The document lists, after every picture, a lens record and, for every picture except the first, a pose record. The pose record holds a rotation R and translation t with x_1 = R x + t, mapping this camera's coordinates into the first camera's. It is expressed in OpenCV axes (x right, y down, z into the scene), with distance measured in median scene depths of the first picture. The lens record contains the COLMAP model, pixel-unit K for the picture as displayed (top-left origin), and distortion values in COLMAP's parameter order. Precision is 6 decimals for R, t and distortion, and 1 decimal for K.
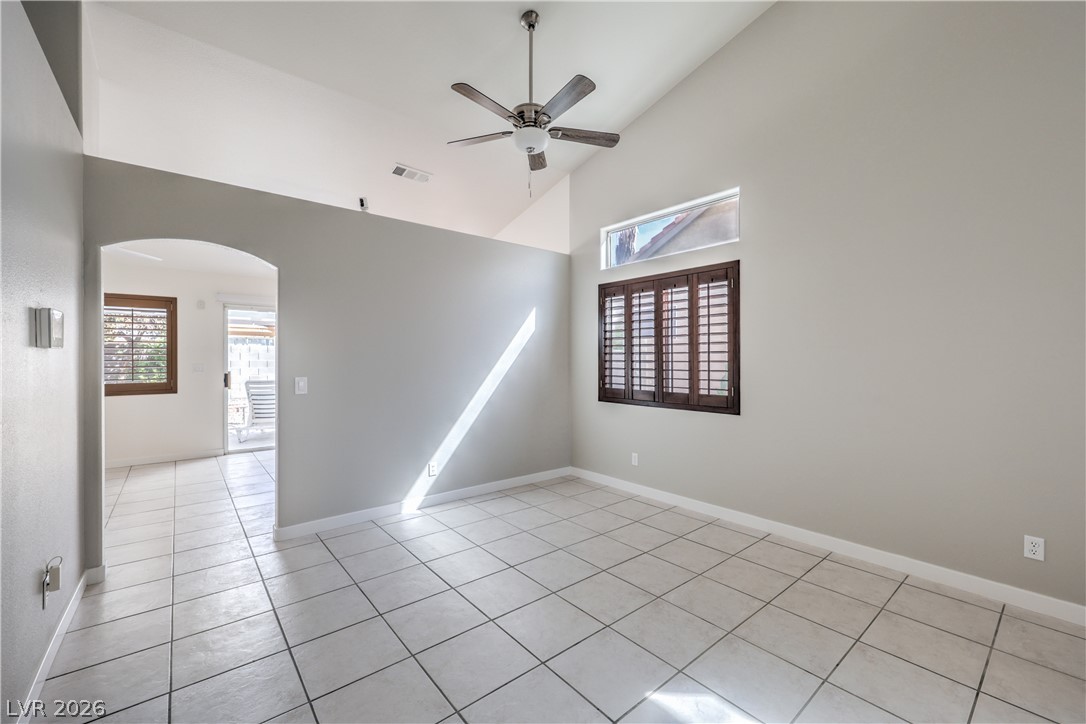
lens RADIAL K [[439.0, 0, 564.9], [0, 439.0, 360.0], [0, 0, 1]] dist [-0.001403, 0.000000]
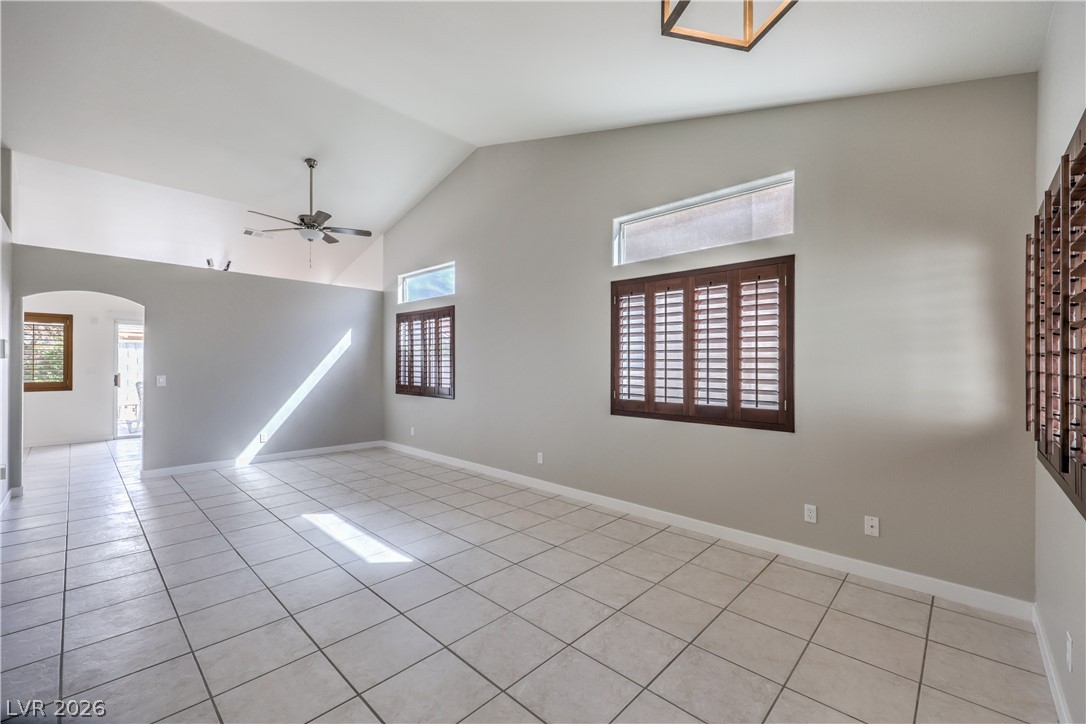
lens RADIAL K [[434.6, 0, 553.1], [0, 434.6, 363.9], [0, 0, 1]] dist [-0.000740, -0.000250]
pose [[0.993559, 0.006476, 0.113133, 0.356331], [-0.005692, 0.999958, -0.007249, 0.001418], [-0.113175, 0.006558, 0.993553, -0.407248]]
